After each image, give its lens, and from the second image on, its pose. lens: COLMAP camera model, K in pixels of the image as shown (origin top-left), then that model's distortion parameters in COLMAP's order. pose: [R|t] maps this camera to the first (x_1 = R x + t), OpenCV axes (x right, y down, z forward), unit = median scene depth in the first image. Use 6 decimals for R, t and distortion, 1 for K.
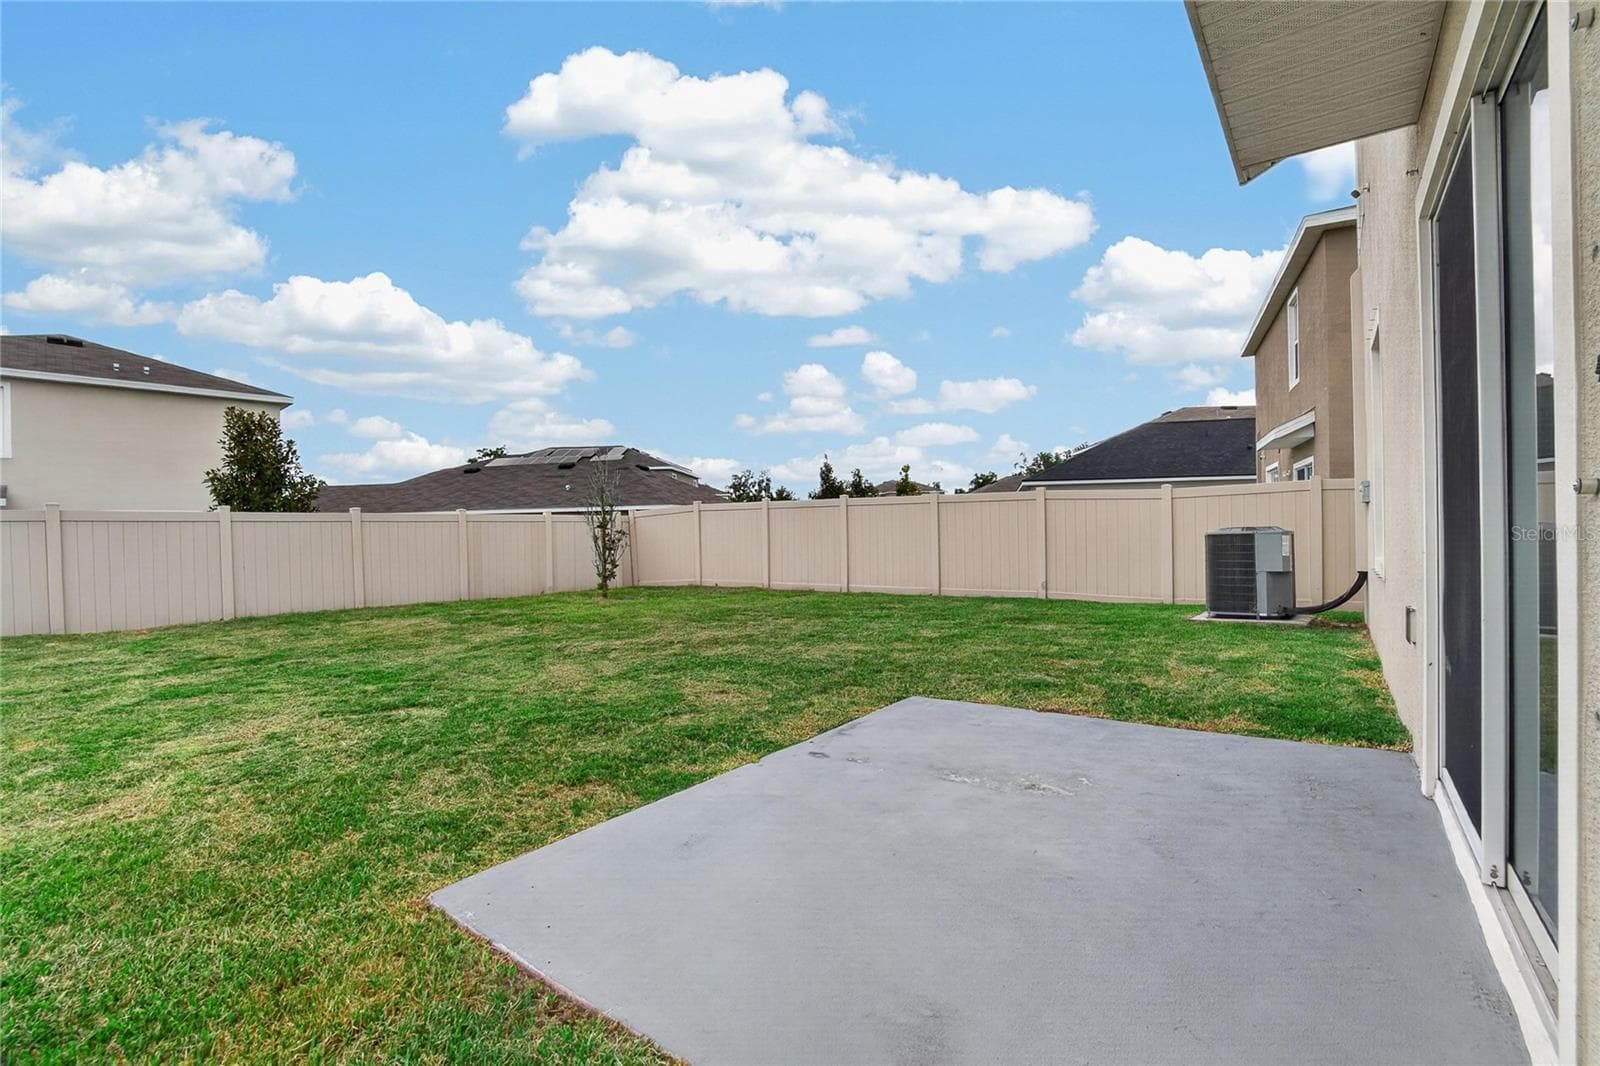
lens RADIAL K [[703.3, 0, 804.7], [0, 703.3, 536.6], [0, 0, 1]] dist [-0.002360, -0.000073]
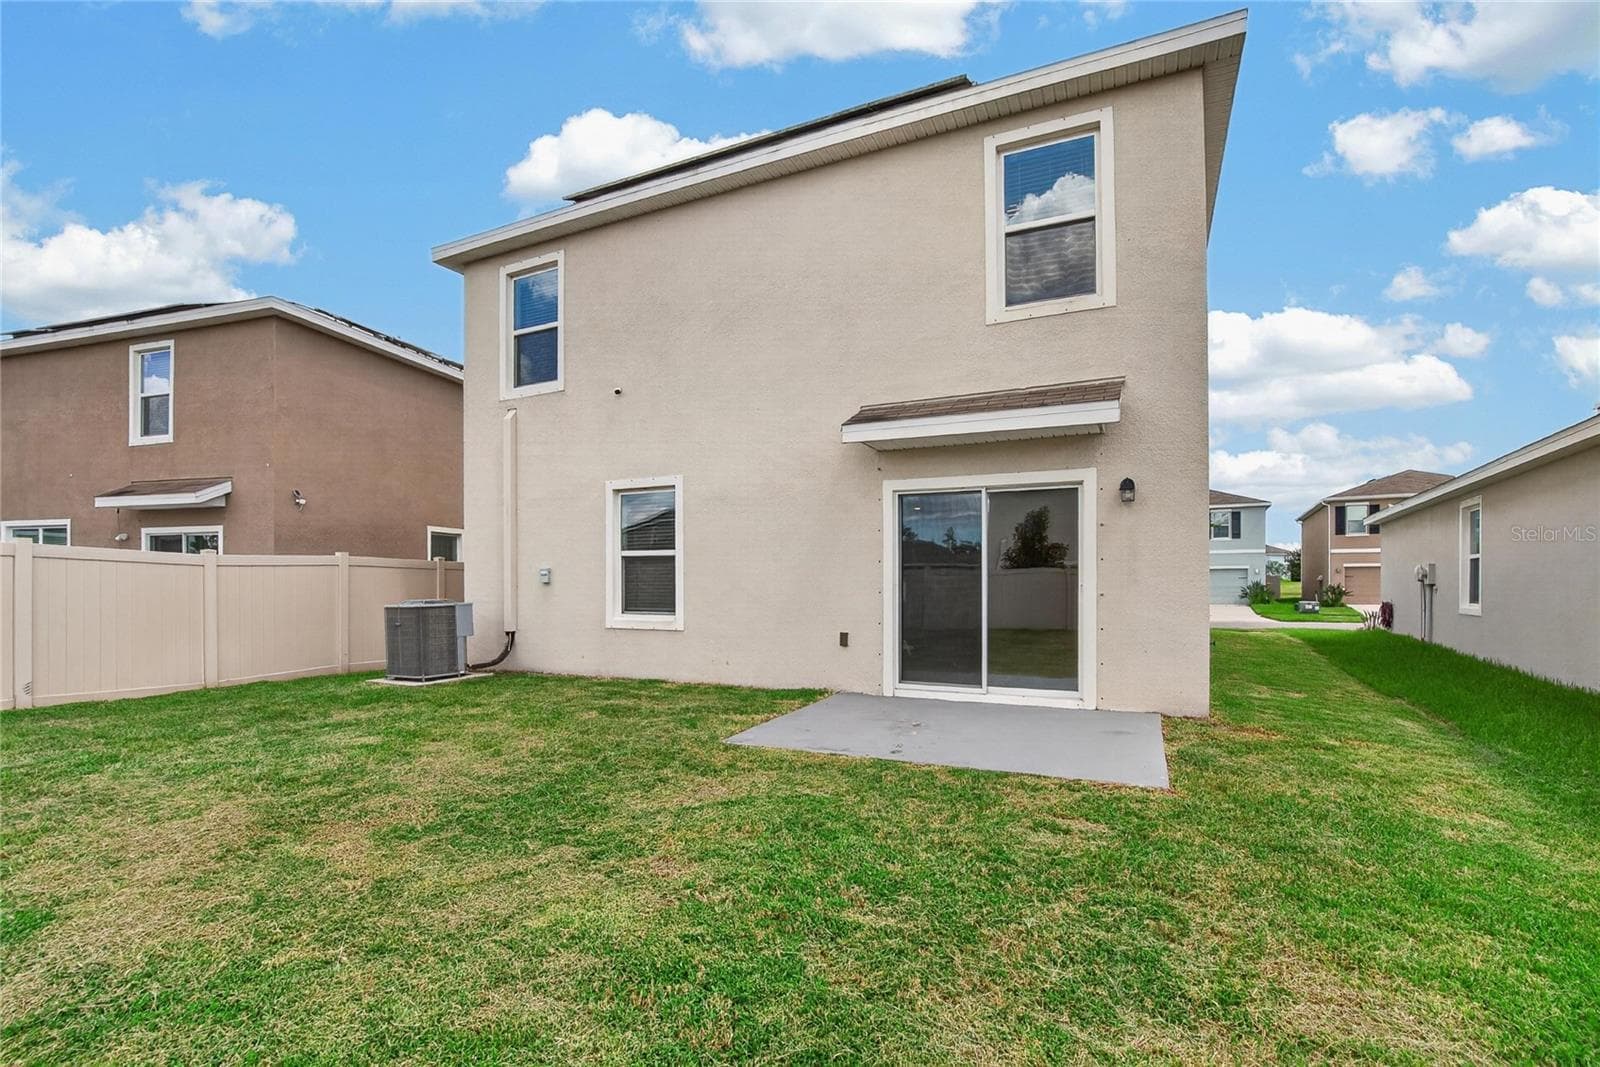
lens RADIAL K [[731.4, 0, 782.6], [0, 731.4, 584.3], [0, 0, 1]] dist [-0.032814, -0.000232]
pose [[-0.188234, 0.018364, 0.981953, -0.650974], [0.012931, 0.999785, -0.016219, -0.011764], [-0.982039, 0.009645, -0.188431, 0.672222]]
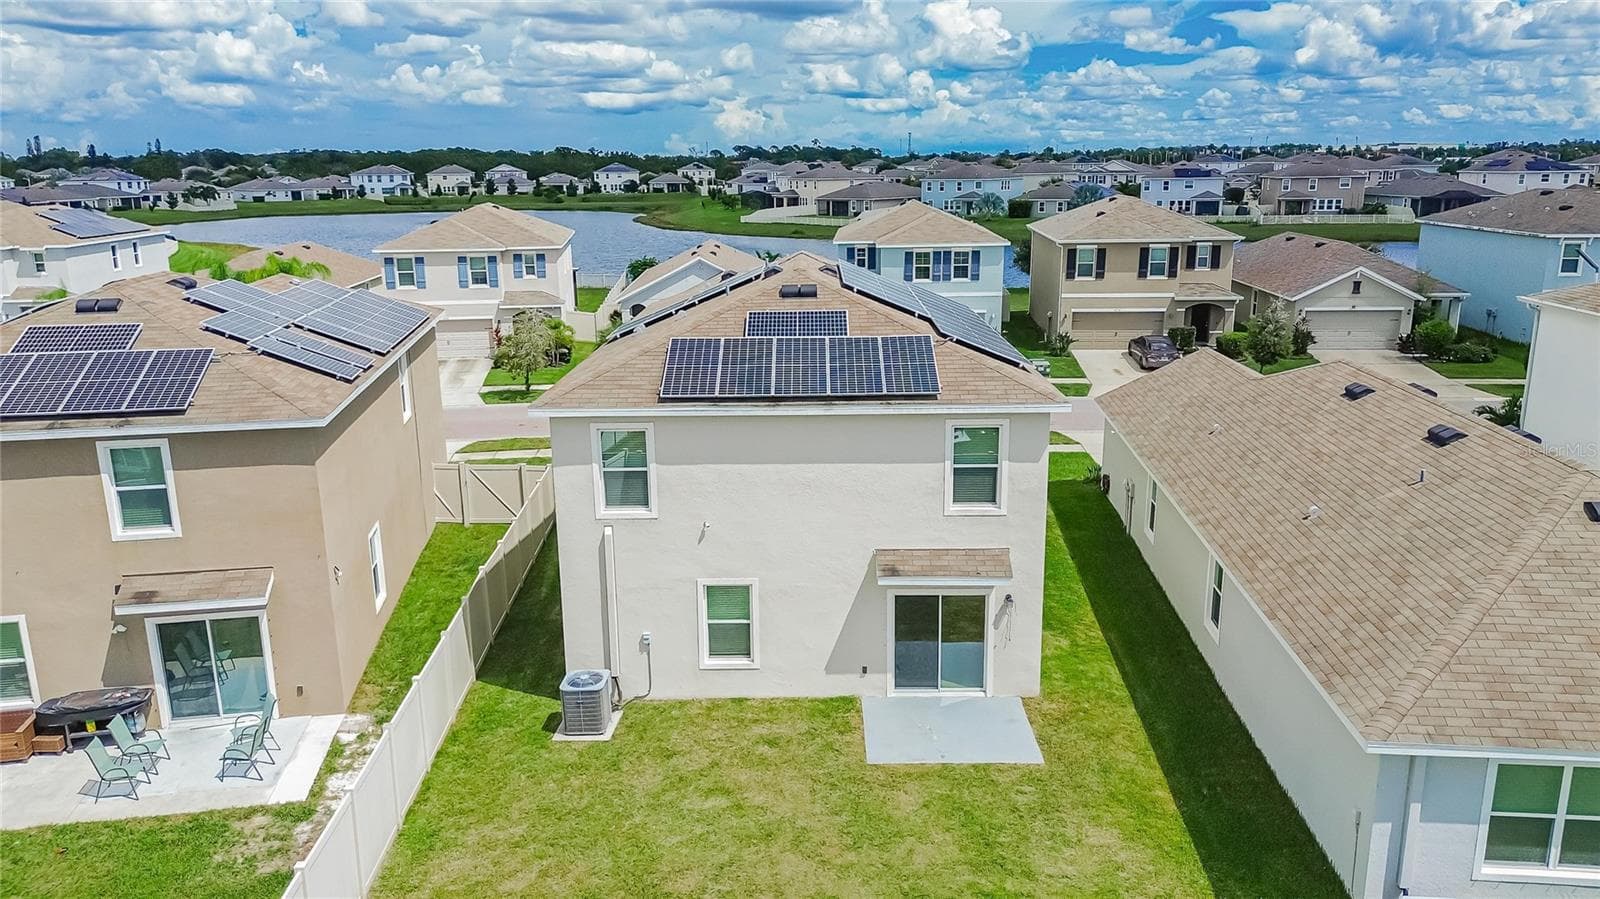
lens RADIAL K [[1134.9, 0, 809.9], [0, 1134.9, 448.5], [0, 0, 1]] dist [0.067299, -0.080885]
pose [[-0.600130, -0.167071, 0.782260, -1.764479], [0.028941, 0.972769, 0.229961, -1.180845], [-0.799378, 0.160647, -0.578953, 2.109351]]
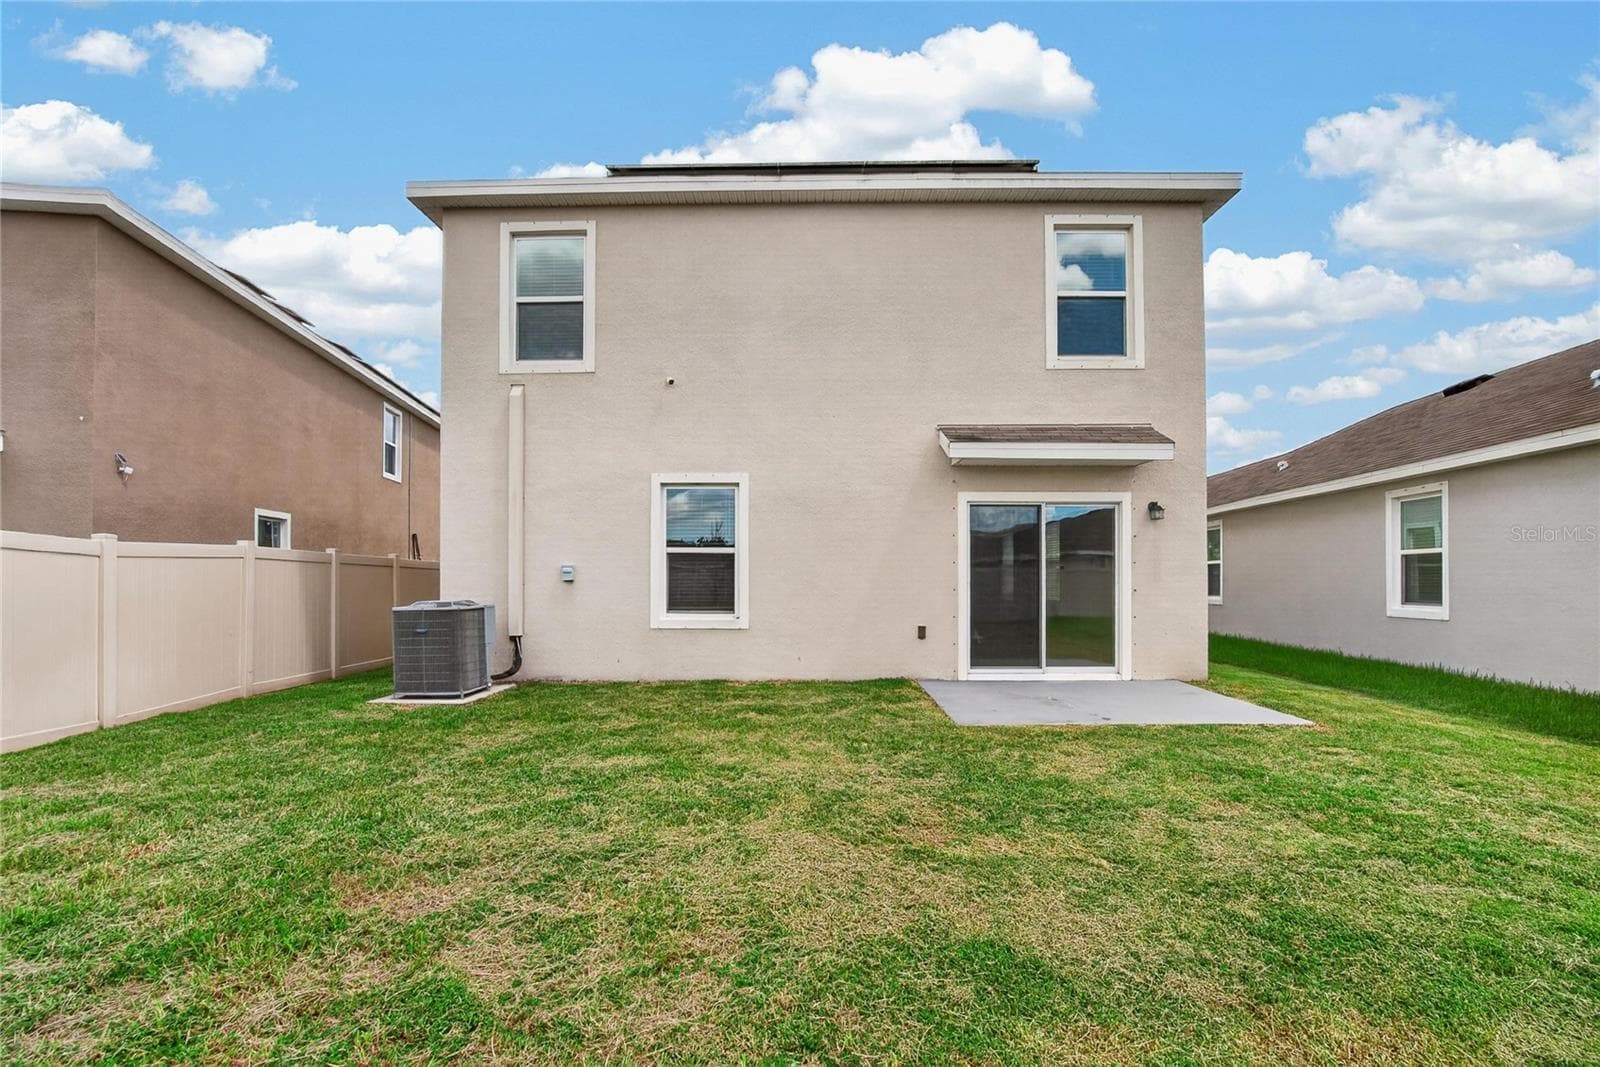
lens RADIAL K [[725.1, 0, 789.7], [0, 725.1, 569.0], [0, 0, 1]] dist [-0.030073, 0.000680]
pose [[-0.583208, 0.029898, 0.811772, -0.458767], [0.017806, 0.999553, -0.024021, -0.025021], [-0.812127, 0.000445, -0.583480, 1.222266]]
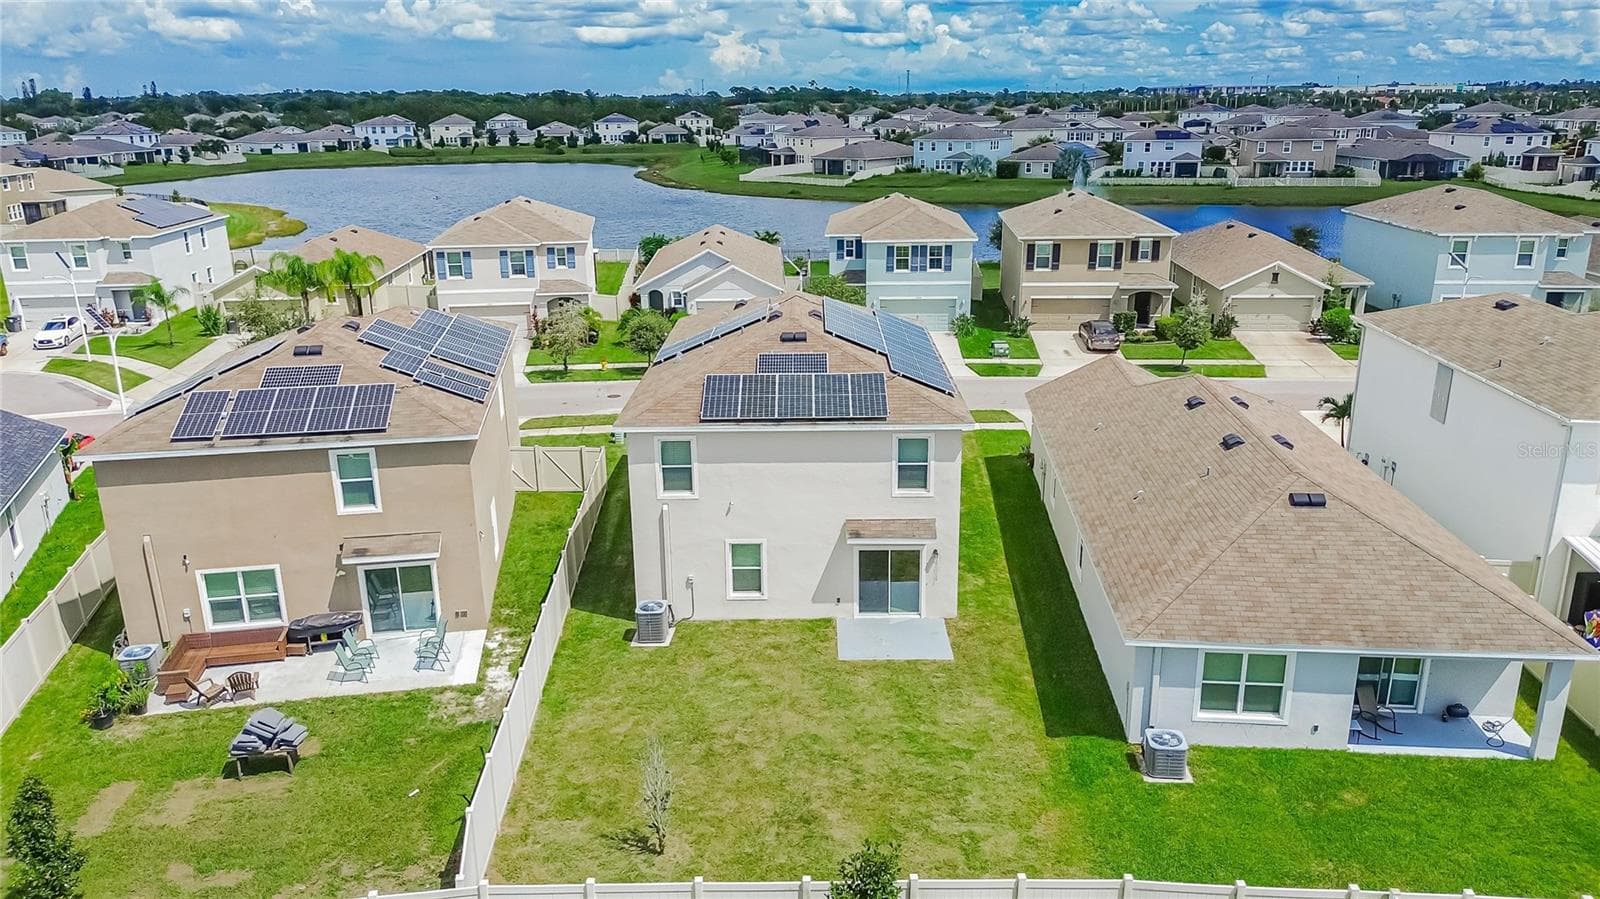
lens RADIAL K [[1134.9, 0, 809.9], [0, 1134.9, 448.5], [0, 0, 1]] dist [0.067299, -0.080885]
pose [[-0.601969, -0.206629, 0.771322, -2.795486], [0.029078, 0.959627, 0.279768, -1.712345], [-0.797990, 0.190840, -0.571658, 2.835525]]
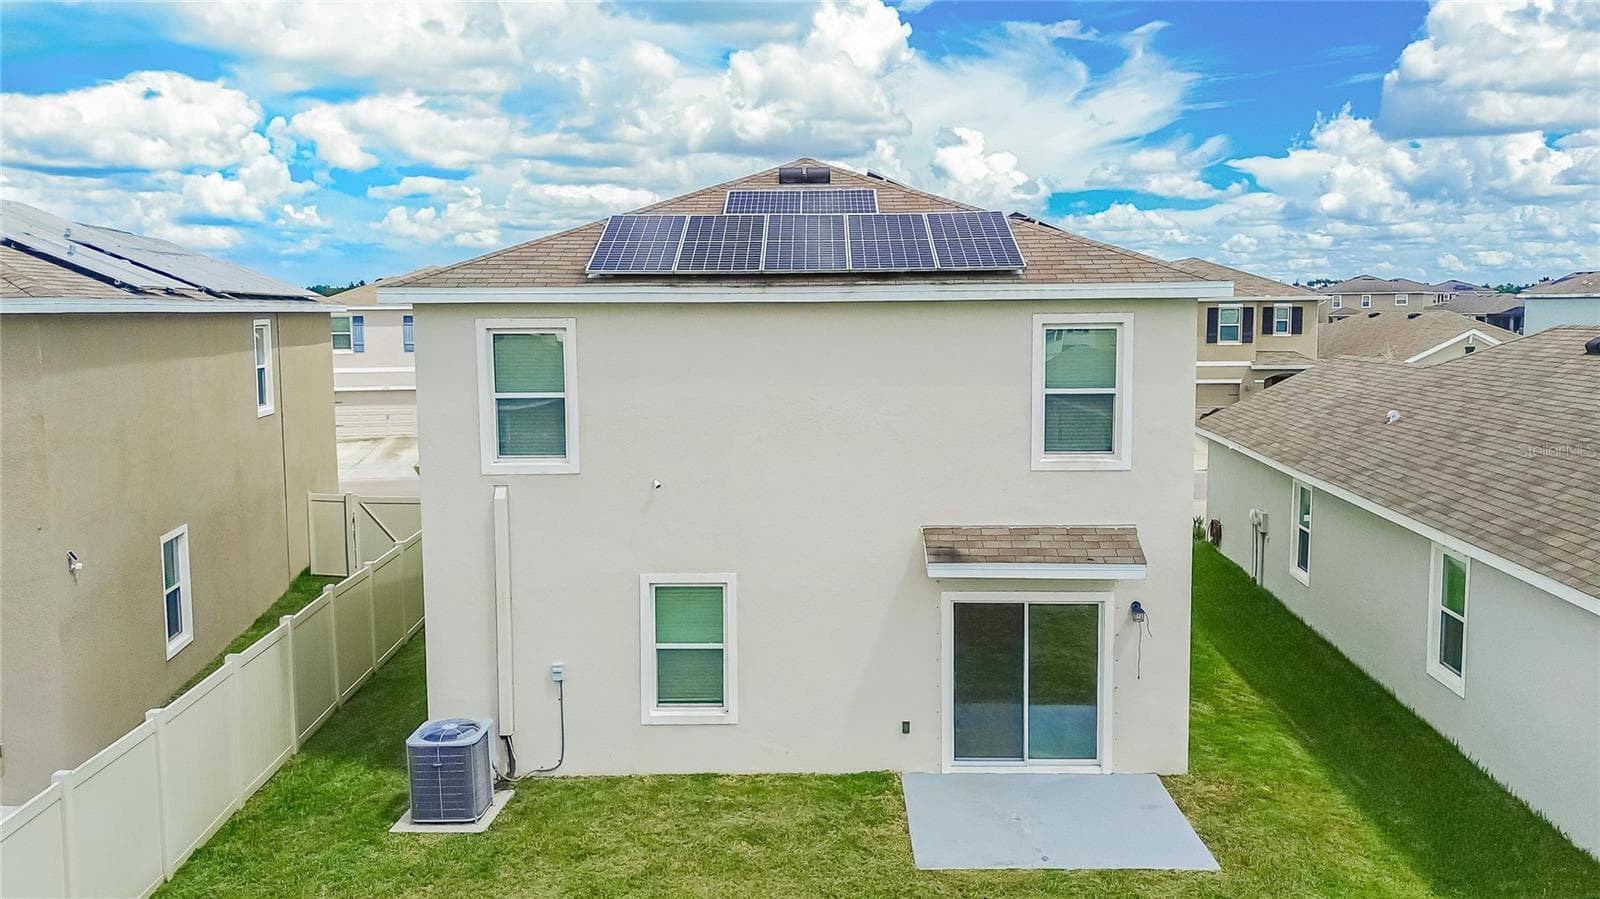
lens RADIAL K [[1227.2, 0, 806.5], [0, 1227.2, 420.4], [0, 0, 1]] dist [0.025583, 0.000802]
pose [[-0.593651, -0.048308, 0.803271, -1.120322], [0.025784, 0.996542, 0.078986, -0.600523], [-0.804310, 0.067602, -0.590353, 1.652849]]
